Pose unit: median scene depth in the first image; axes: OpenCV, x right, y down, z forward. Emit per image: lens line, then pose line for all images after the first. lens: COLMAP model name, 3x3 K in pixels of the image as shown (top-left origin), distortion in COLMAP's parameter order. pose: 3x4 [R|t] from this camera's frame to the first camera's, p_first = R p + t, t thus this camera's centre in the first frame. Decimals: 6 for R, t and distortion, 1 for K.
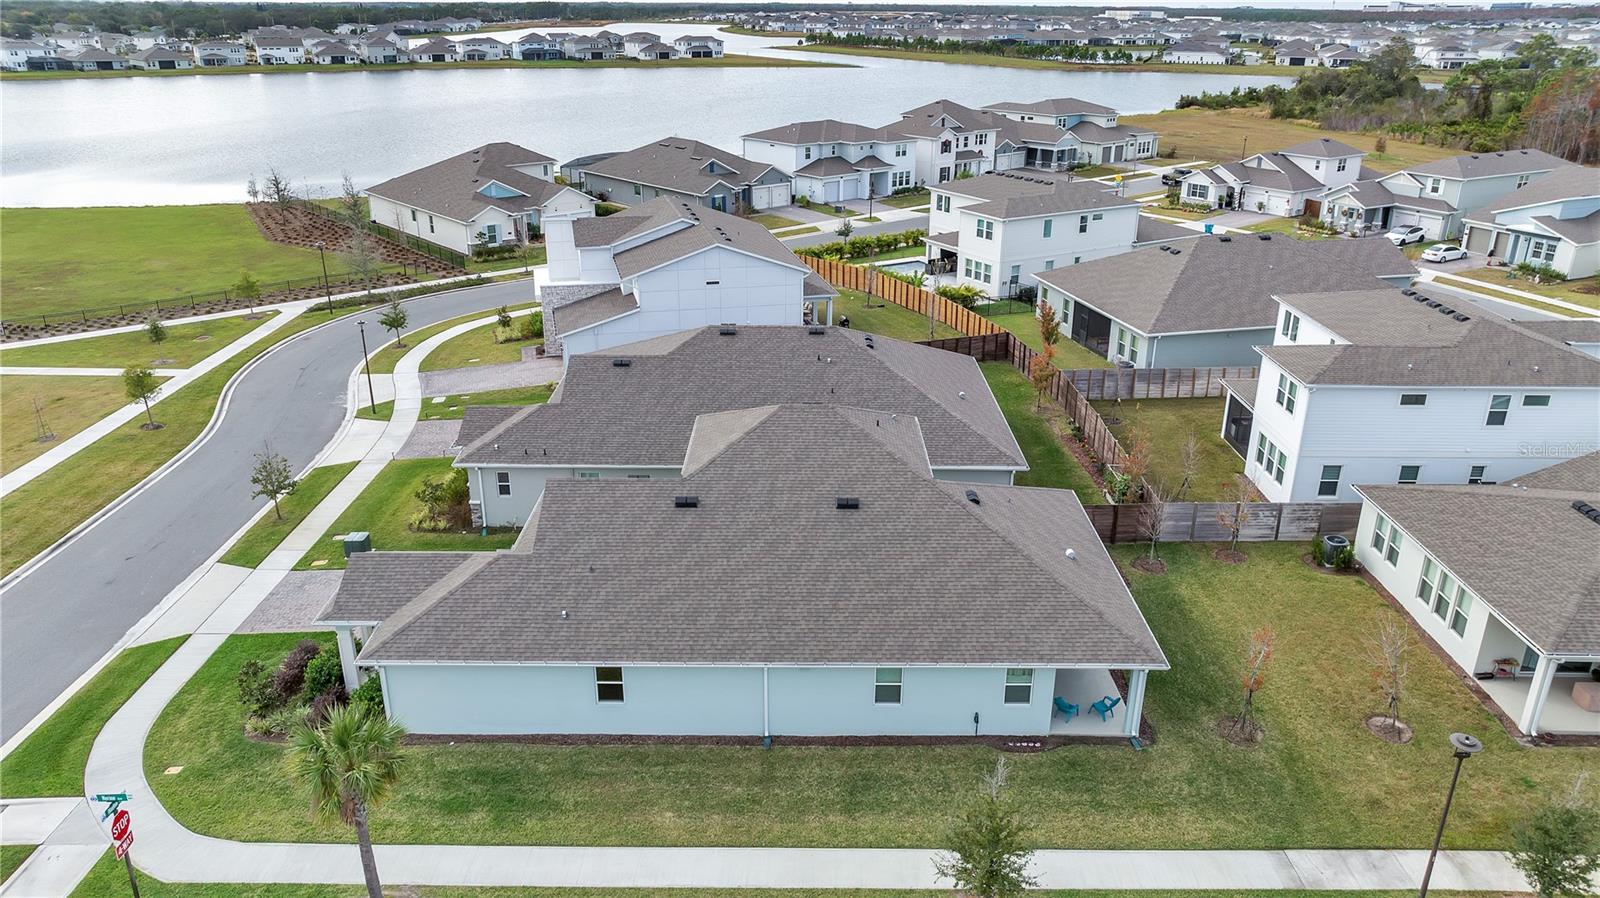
lens RADIAL K [[1124.9, 0, 804.9], [0, 1124.9, 447.6], [0, 0, 1]] dist [-0.035589, 0.034429]
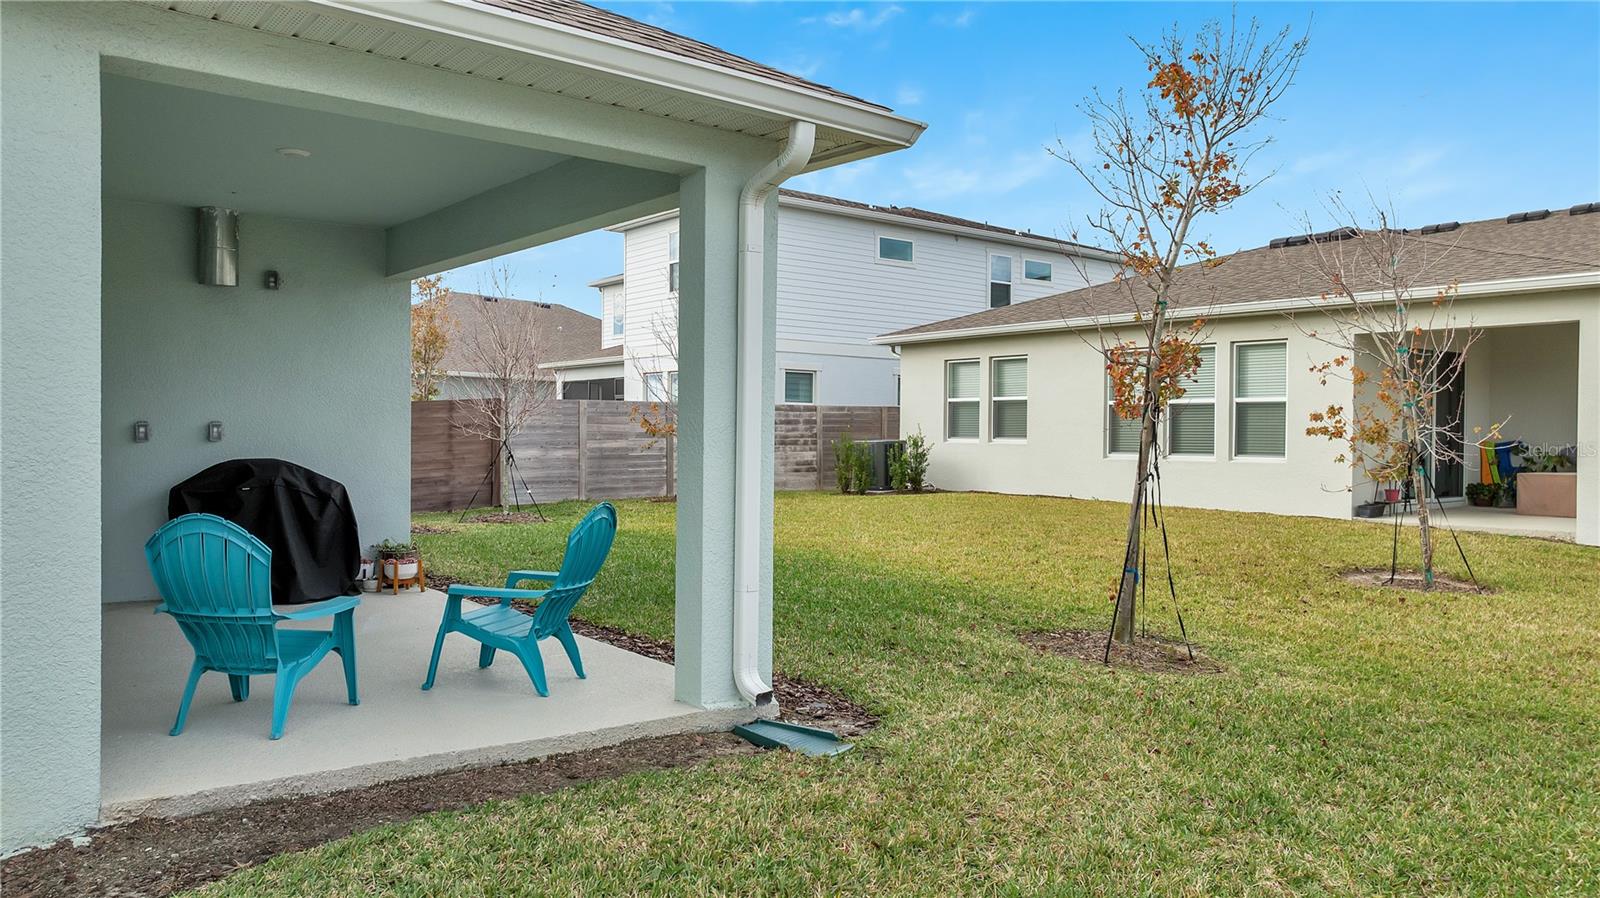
lens RADIAL K [[1124.9, 0, 801.6], [0, 1124.9, 447.8], [0, 0, 1]] dist [-0.035589, 0.034429]
pose [[0.782846, -0.006006, 0.622186, 0.056091], [0.224846, 0.935112, -0.273879, 0.073317], [-0.580169, 0.354301, 0.733400, 0.238981]]
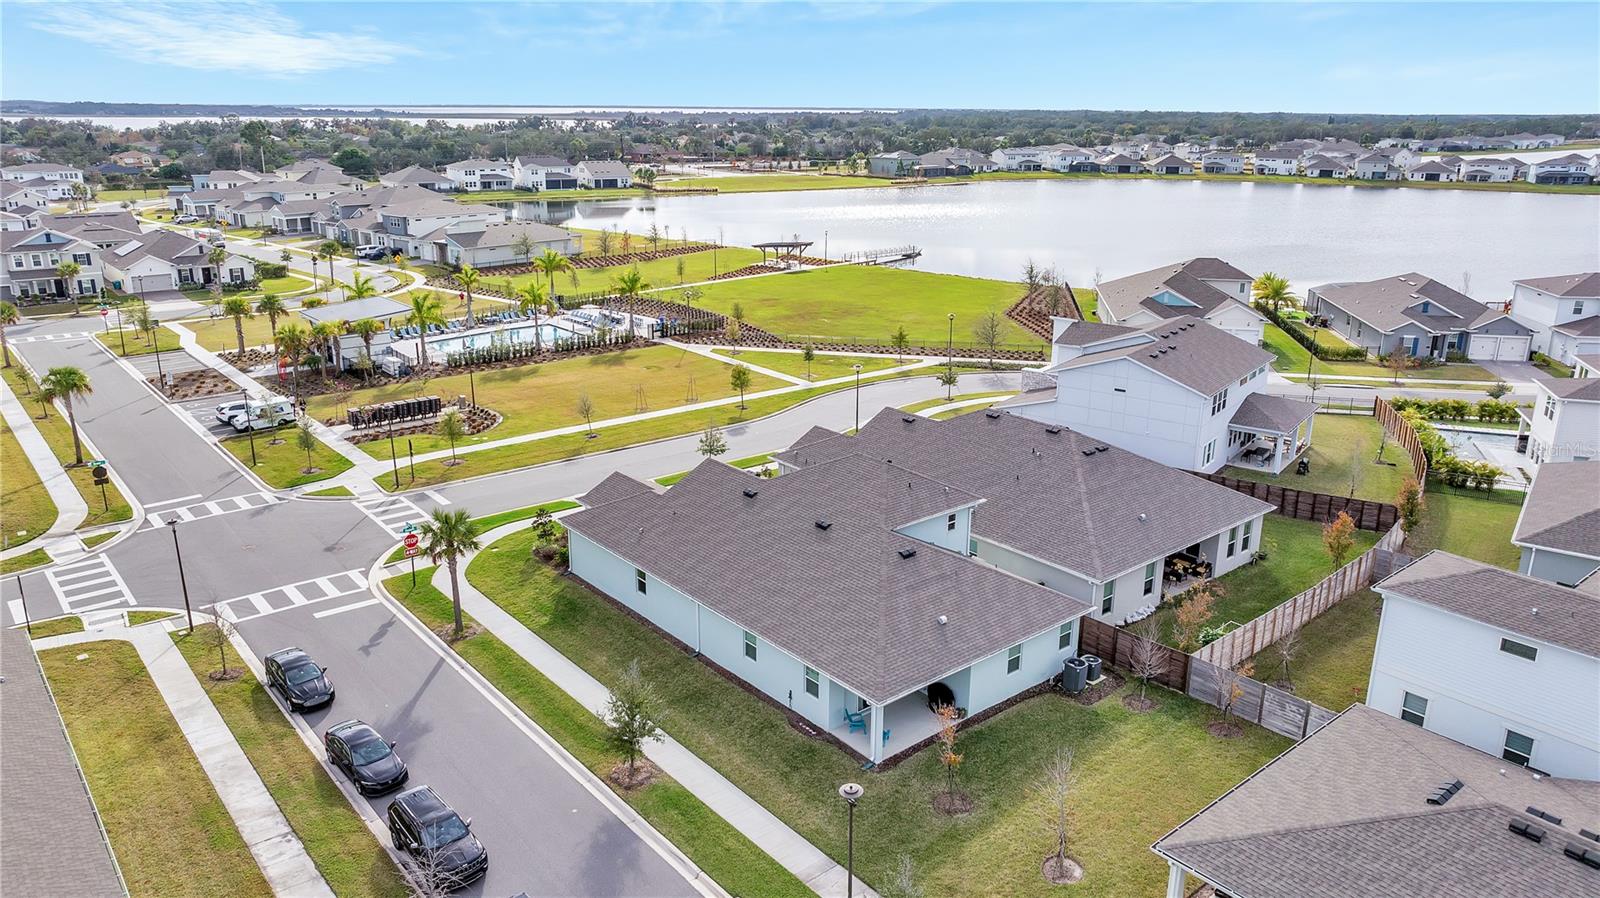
lens RADIAL K [[1124.9, 0, 808.7], [0, 1124.9, 455.3], [0, 0, 1]] dist [-0.035589, 0.034429]
pose [[0.640838, 0.226707, -0.733437, 0.289570], [-0.286461, 0.957010, 0.045520, -0.025005], [0.712227, 0.180930, 0.678231, 0.020780]]
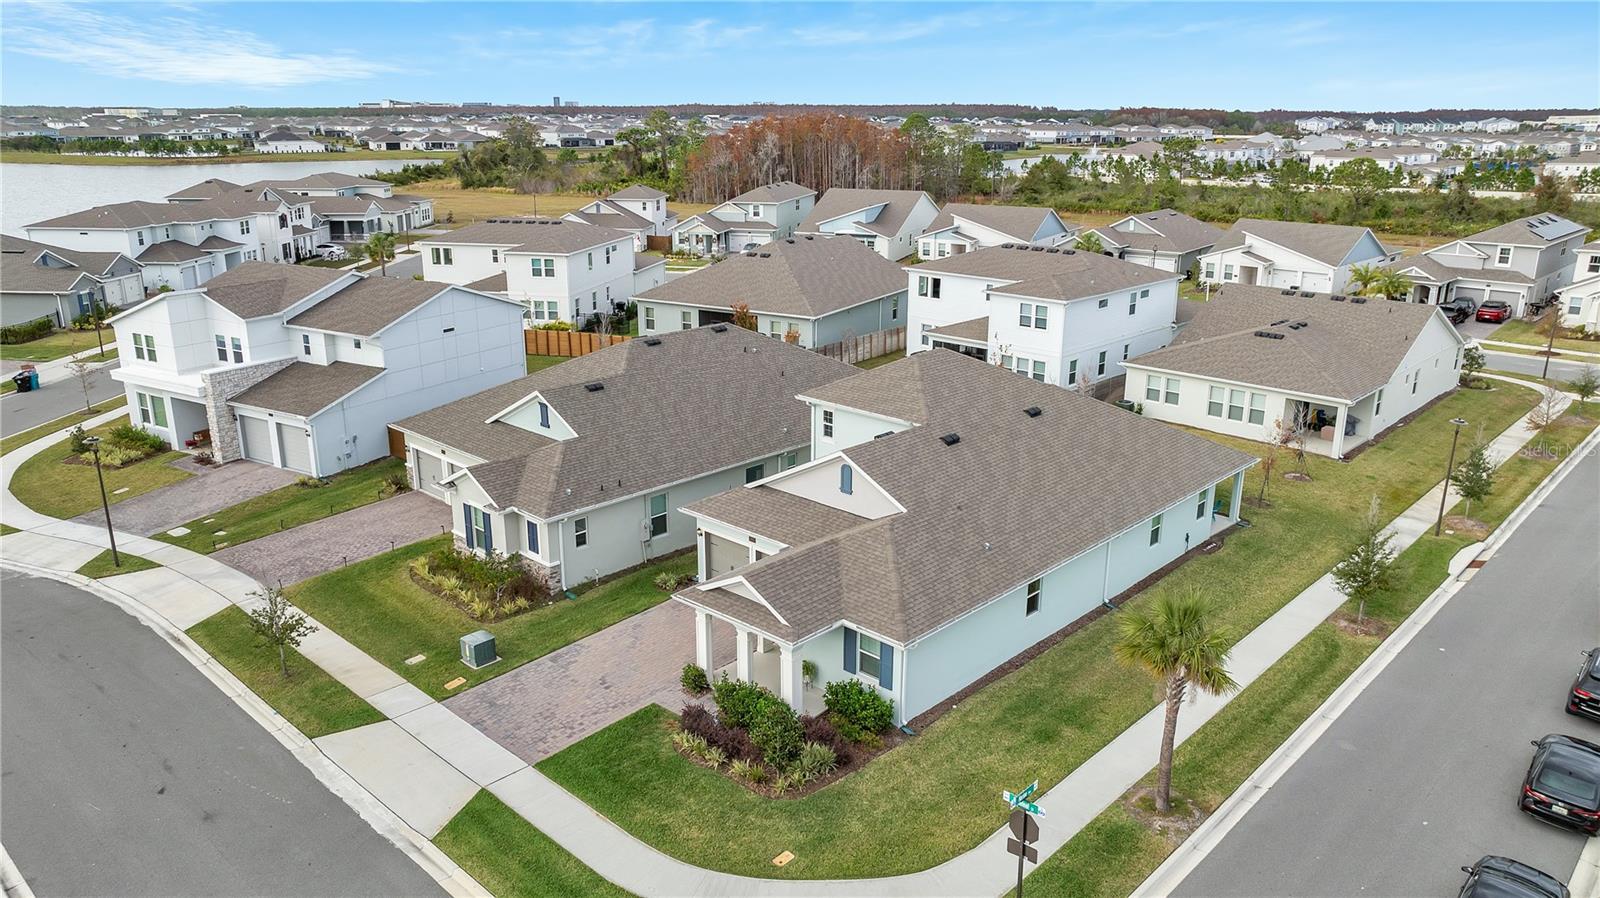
lens RADIAL K [[1124.9, 0, 799.9], [0, 1124.9, 443.6], [0, 0, 1]] dist [-0.035589, 0.034429]
pose [[0.690778, -0.210415, 0.691774, -0.278130], [0.267315, 0.963257, 0.026062, -0.004255], [-0.671839, 0.166918, 0.721644, 0.095650]]
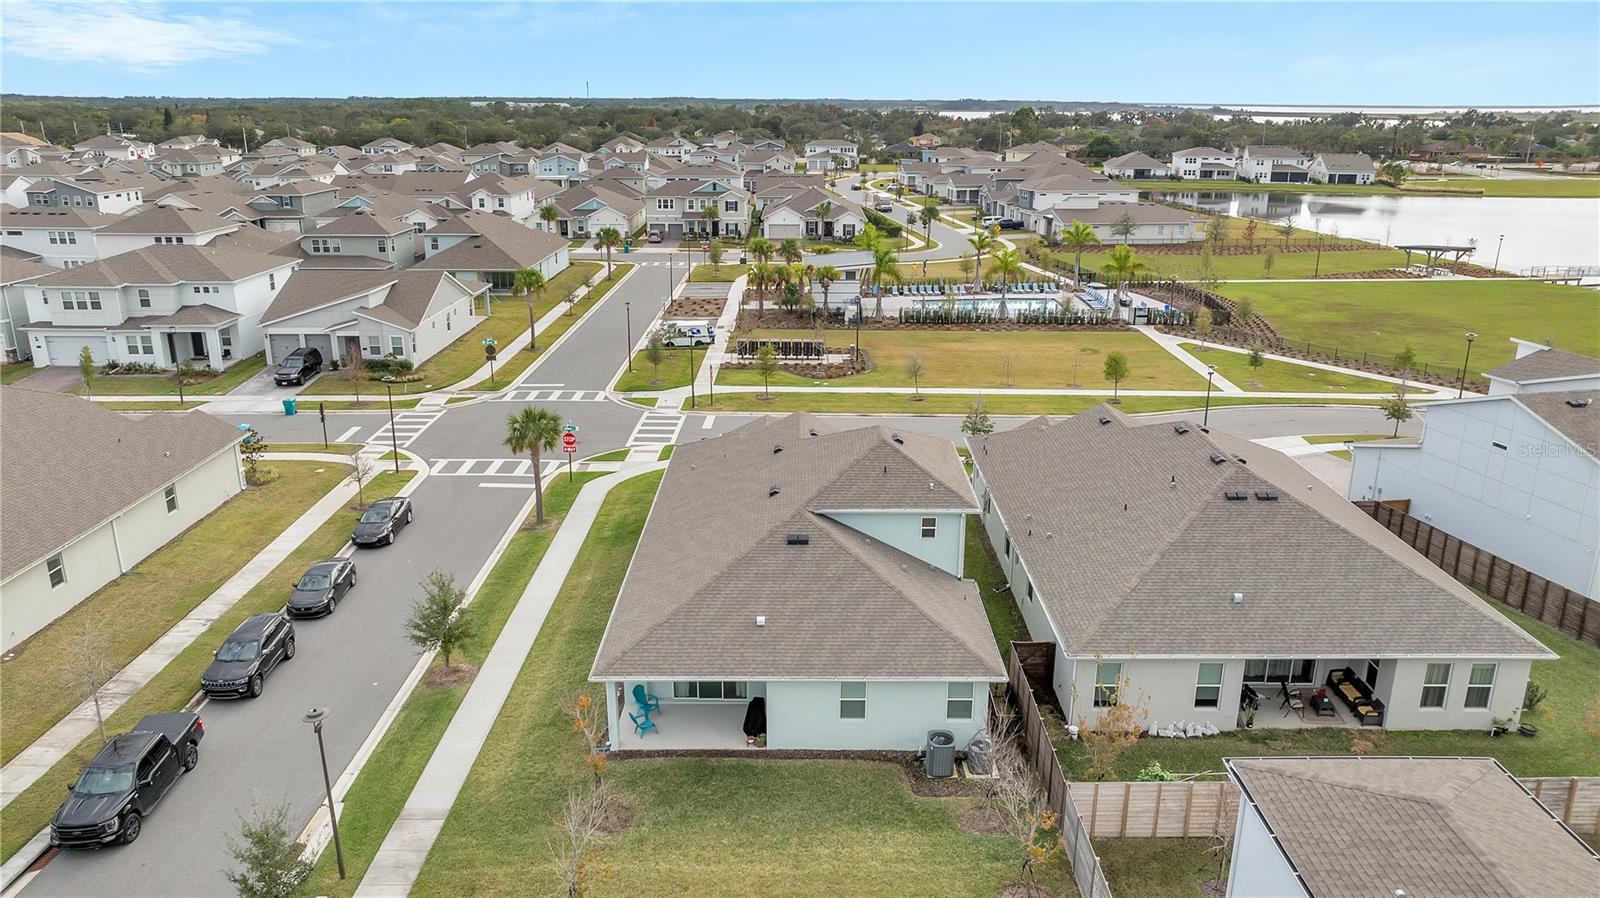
lens RADIAL K [[1124.9, 0, 807.4], [0, 1124.9, 448.4], [0, 0, 1]] dist [-0.035589, 0.034429]
pose [[-0.002958, 0.290332, -0.956921, 0.329913], [-0.373312, 0.887424, 0.270400, -0.091655], [0.927701, 0.358030, 0.105760, 0.263104]]
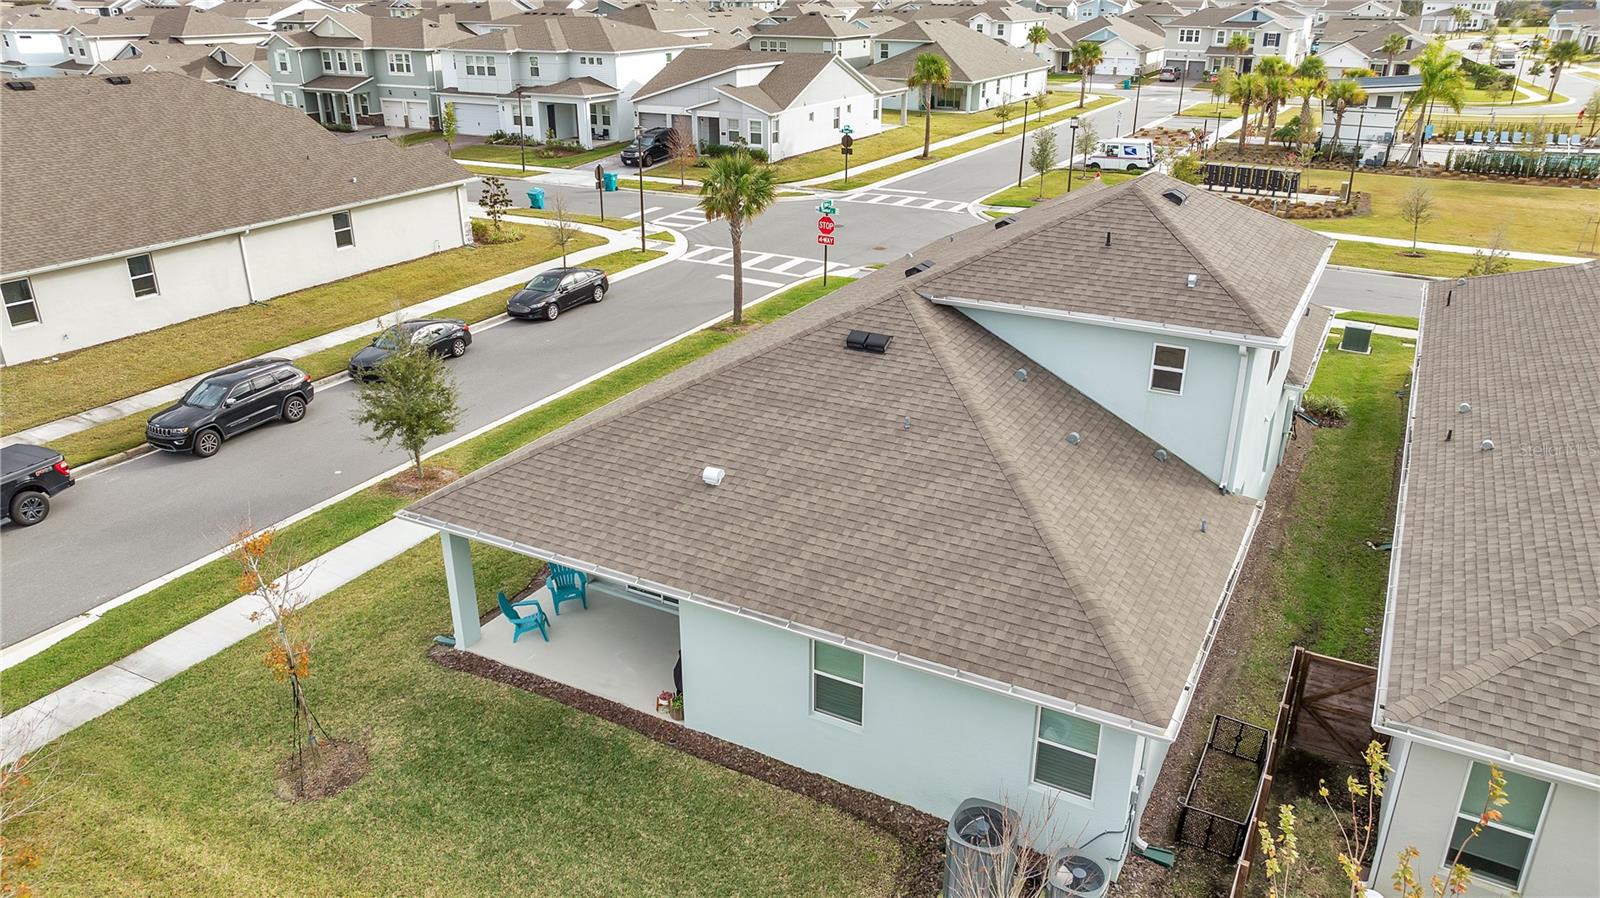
lens RADIAL K [[1124.9, 0, 805.9], [0, 1124.9, 451.5], [0, 0, 1]] dist [-0.035589, 0.034429]
pose [[-0.480280, 0.334947, -0.810643, 0.178334], [-0.328732, 0.788111, 0.520400, -0.051184], [0.813183, 0.516423, -0.268406, 0.343395]]
